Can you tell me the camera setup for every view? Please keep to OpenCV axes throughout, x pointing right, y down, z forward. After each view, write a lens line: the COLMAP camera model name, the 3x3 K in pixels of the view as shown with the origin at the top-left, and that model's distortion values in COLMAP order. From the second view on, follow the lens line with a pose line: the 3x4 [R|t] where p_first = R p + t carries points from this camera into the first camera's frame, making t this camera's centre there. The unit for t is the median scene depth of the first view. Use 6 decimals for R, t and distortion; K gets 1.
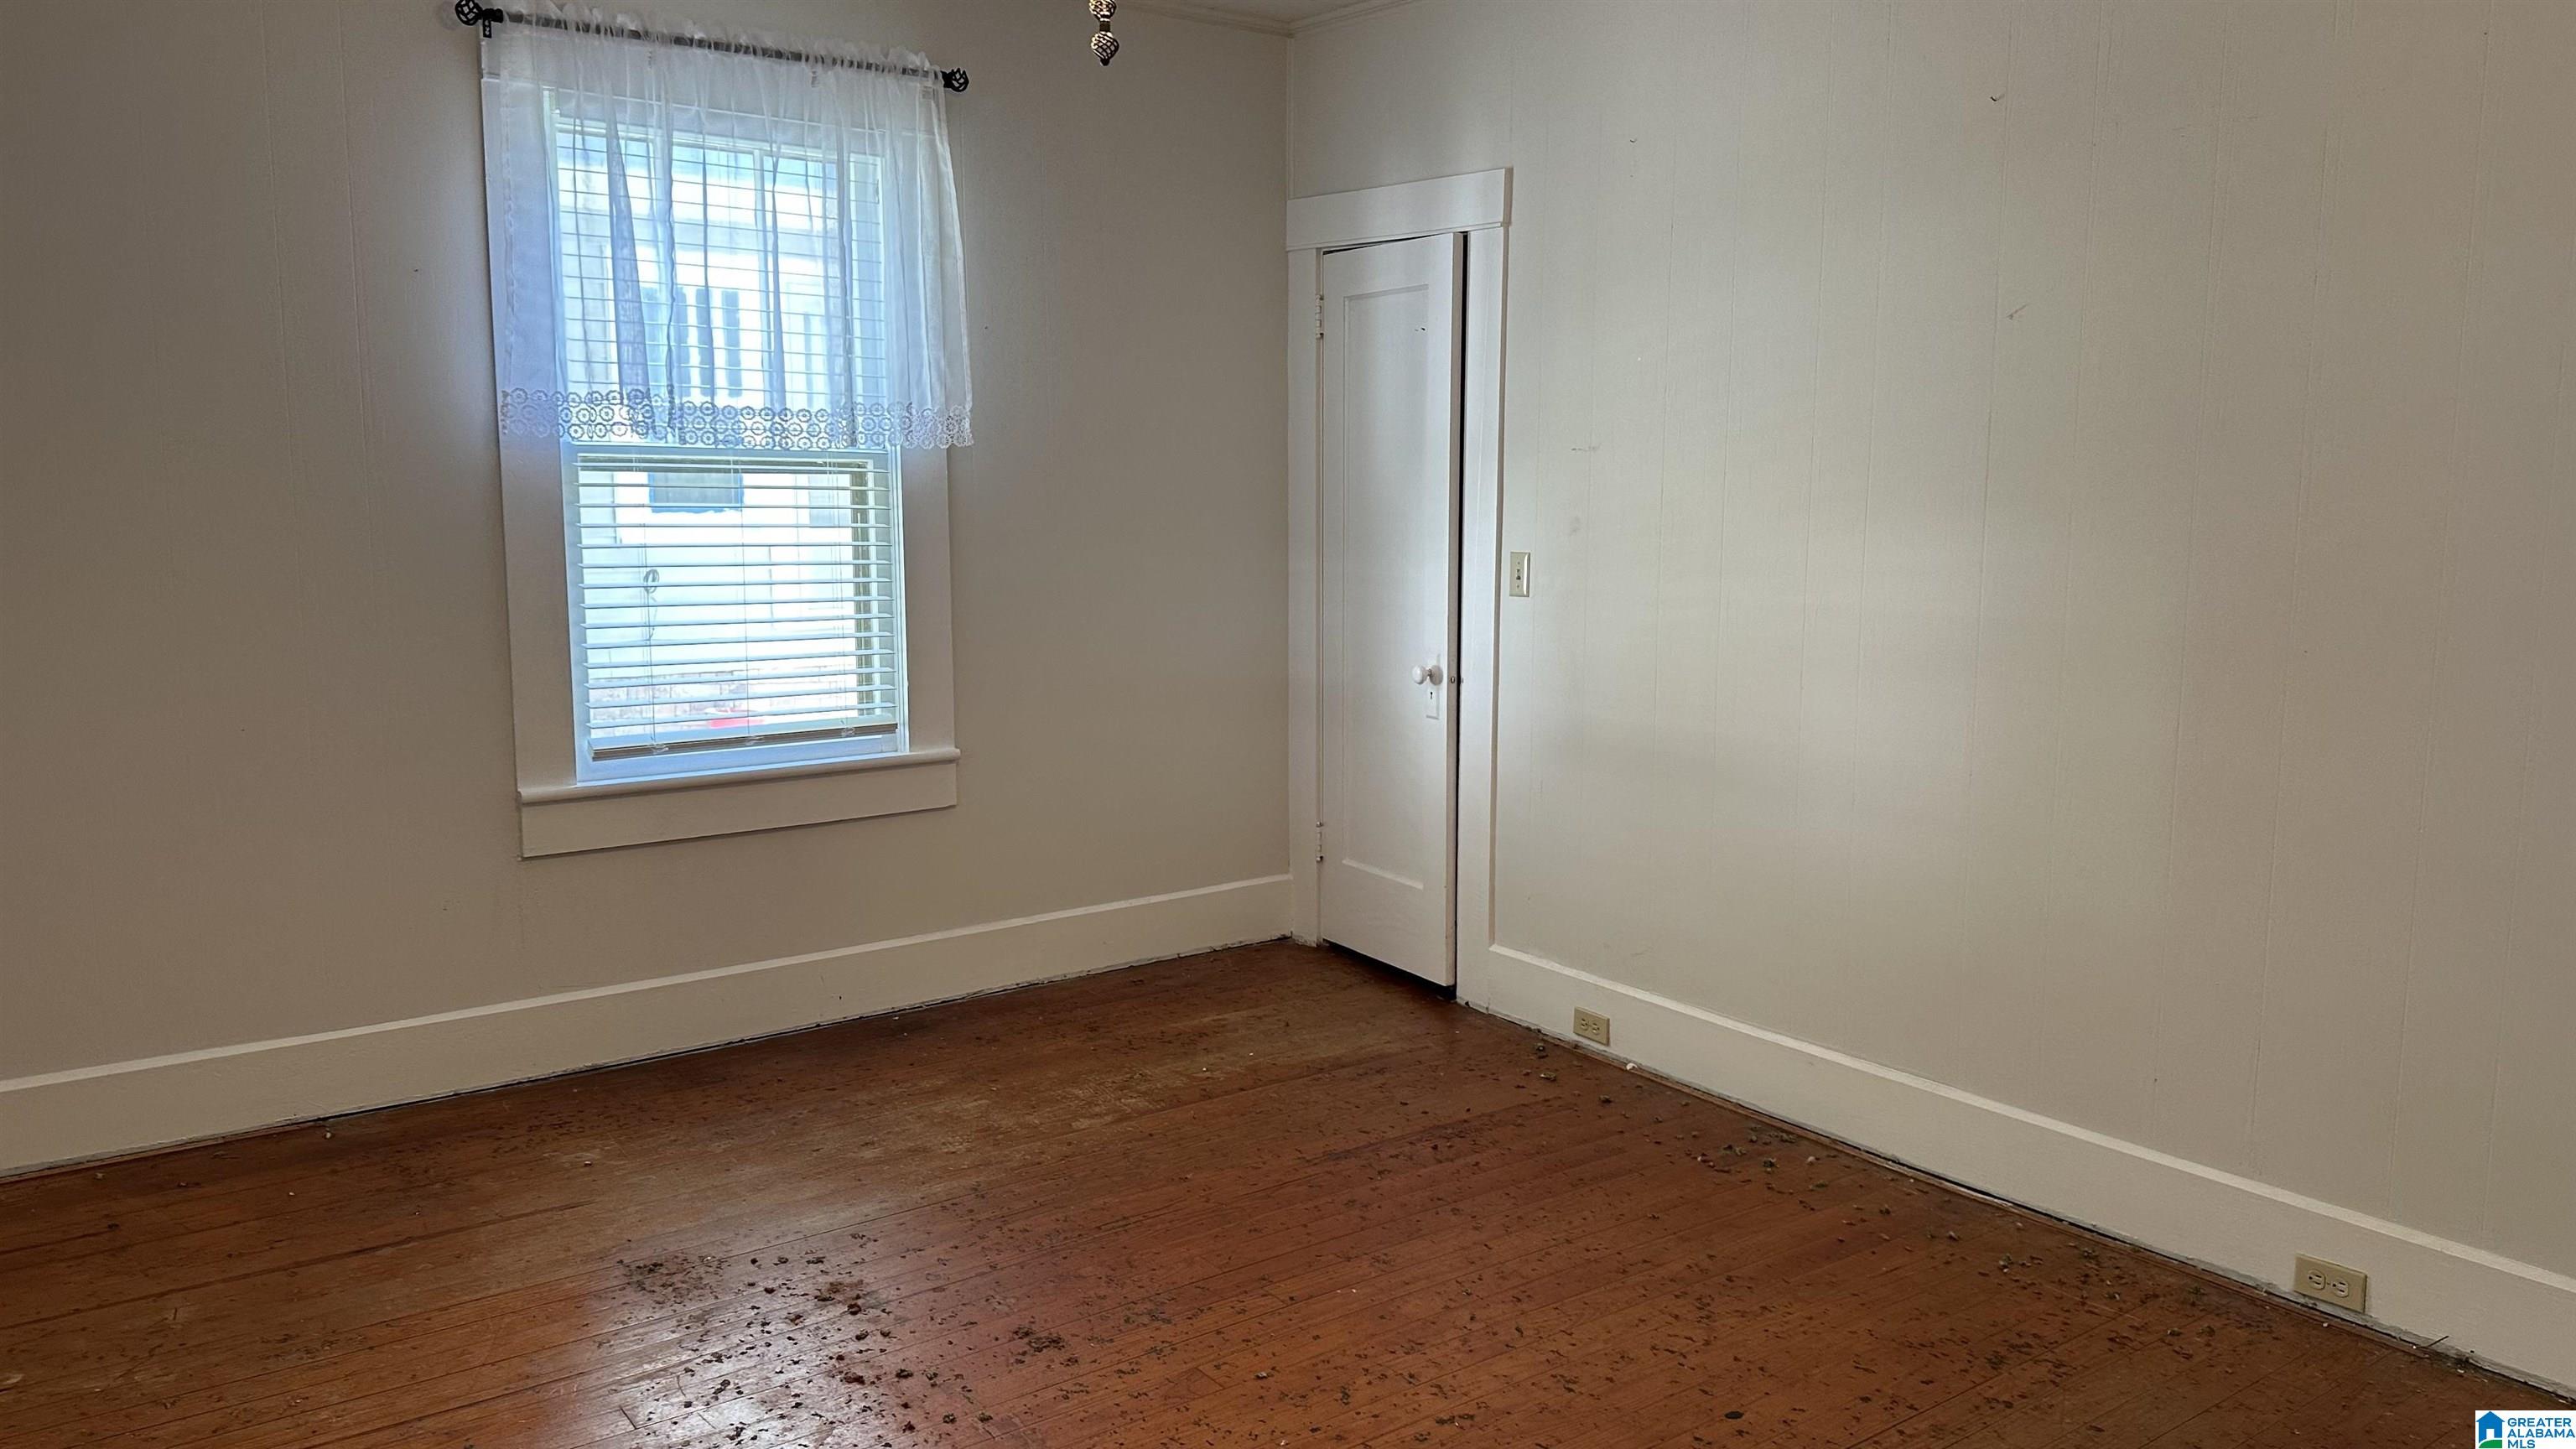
lens RADIAL K [[1767.8, 0, 1291.4], [0, 1767.8, 731.3], [0, 0, 1]] dist [0.150203, -0.200026]
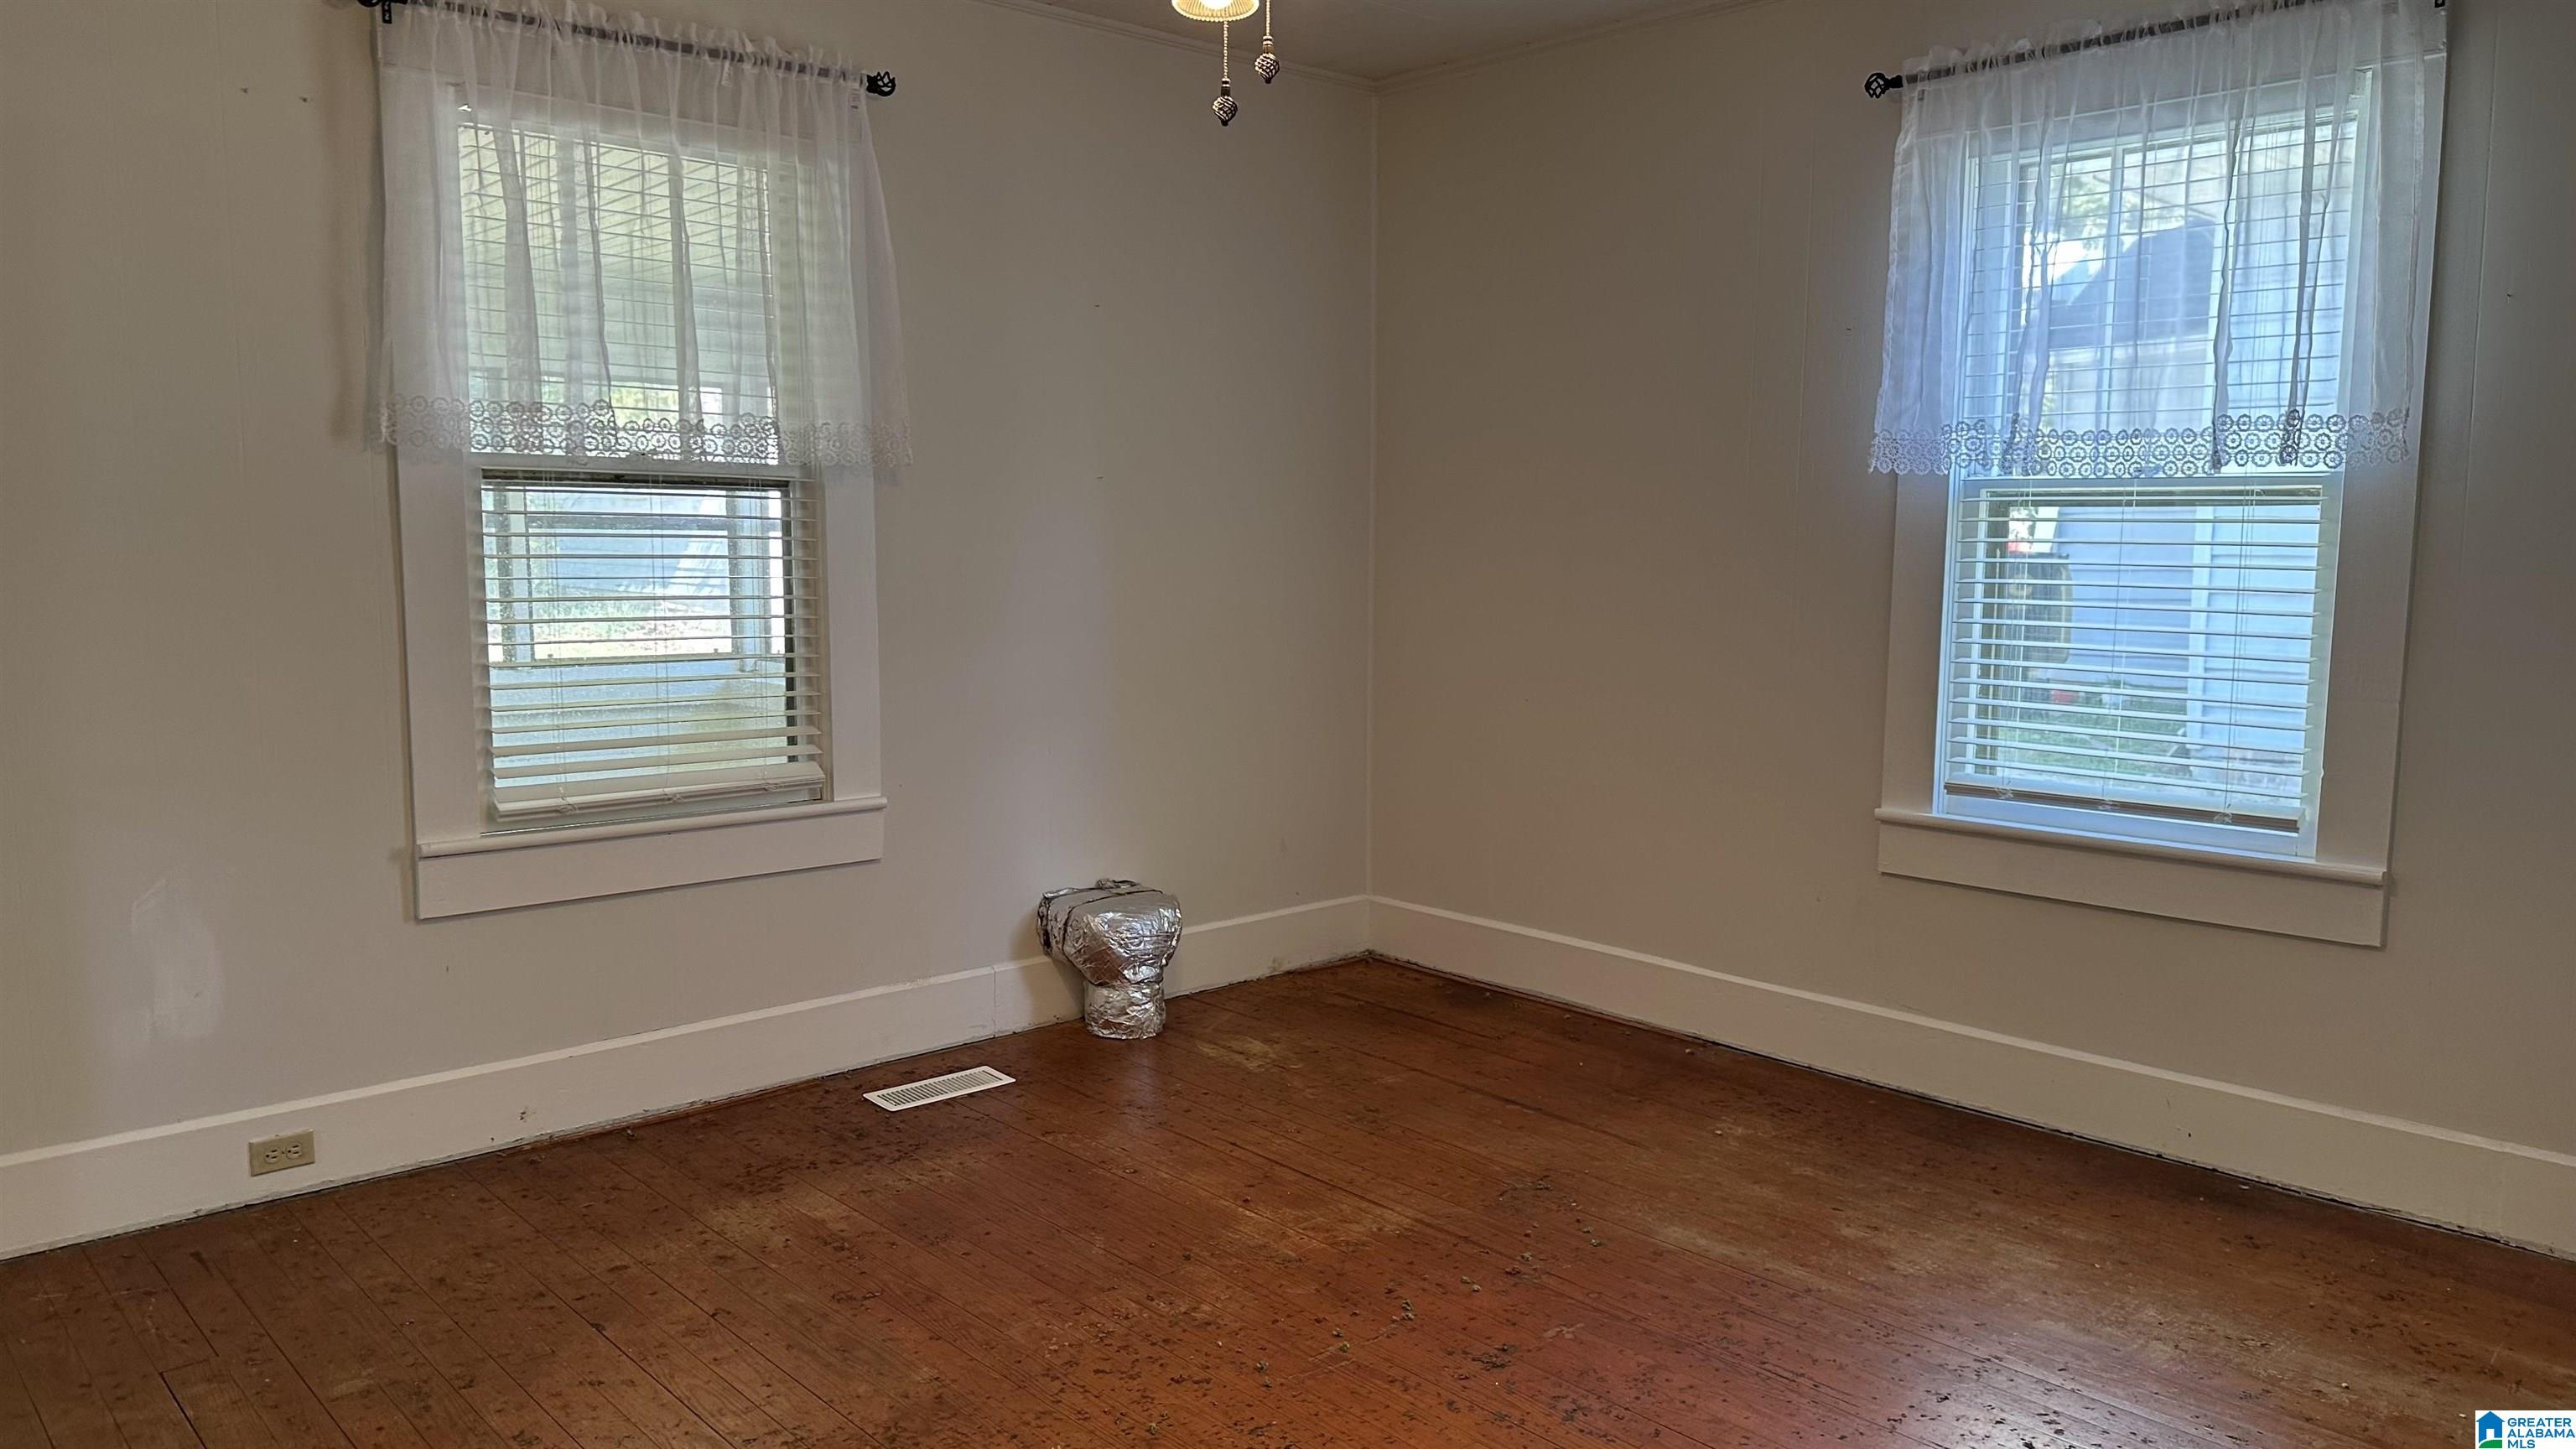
lens RADIAL K [[1767.8, 0, 1291.4], [0, 1767.8, 731.3], [0, 0, 1]] dist [0.150203, -0.200026]
pose [[0.117096, 0.107447, -0.987291, 0.568108], [-0.147079, 0.985044, 0.089758, -0.055111], [0.982169, 0.134700, 0.131148, 0.511842]]
